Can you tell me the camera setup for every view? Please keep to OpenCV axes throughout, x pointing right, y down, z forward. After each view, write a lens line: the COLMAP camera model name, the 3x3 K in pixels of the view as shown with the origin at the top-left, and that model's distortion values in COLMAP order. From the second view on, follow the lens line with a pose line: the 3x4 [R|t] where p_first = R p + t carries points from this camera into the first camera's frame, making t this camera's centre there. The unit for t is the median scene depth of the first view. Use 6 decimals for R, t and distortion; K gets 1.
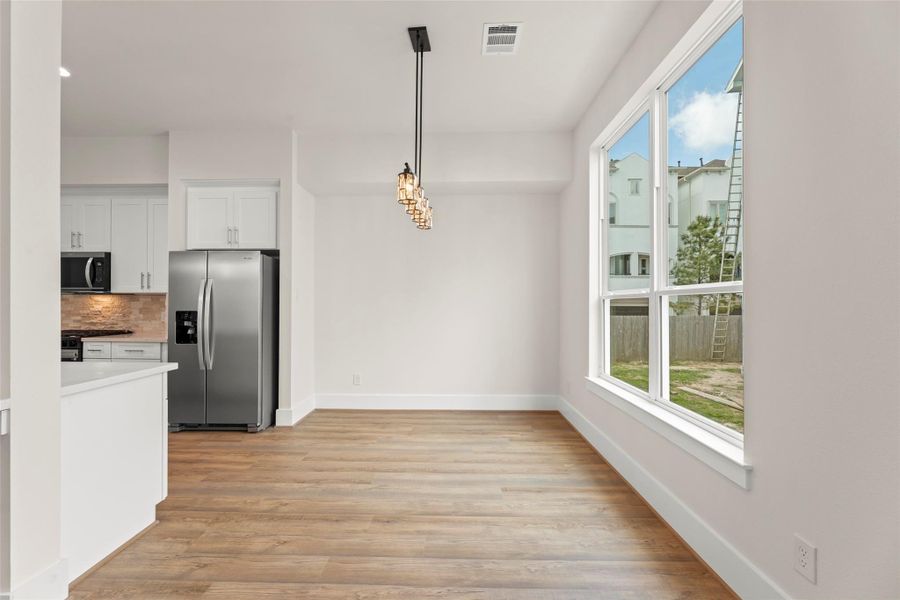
lens RADIAL K [[363.4, 0, 443.9], [0, 363.4, 303.7], [0, 0, 1]] dist [-0.001177, -0.000944]
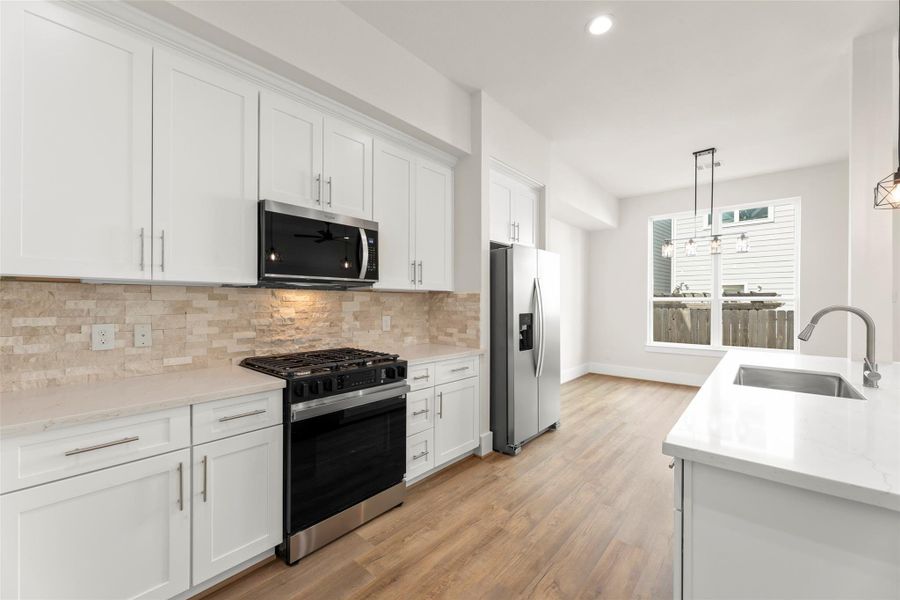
lens RADIAL K [[363.4, 0, 444.0], [0, 363.4, 302.7], [0, 0, 1]] dist [-0.001177, -0.000944]
pose [[0.643902, -0.002294, 0.765105, -1.425875], [-0.005568, 0.999955, 0.007684, -0.011494], [-0.765088, -0.009208, 0.643860, 0.541355]]
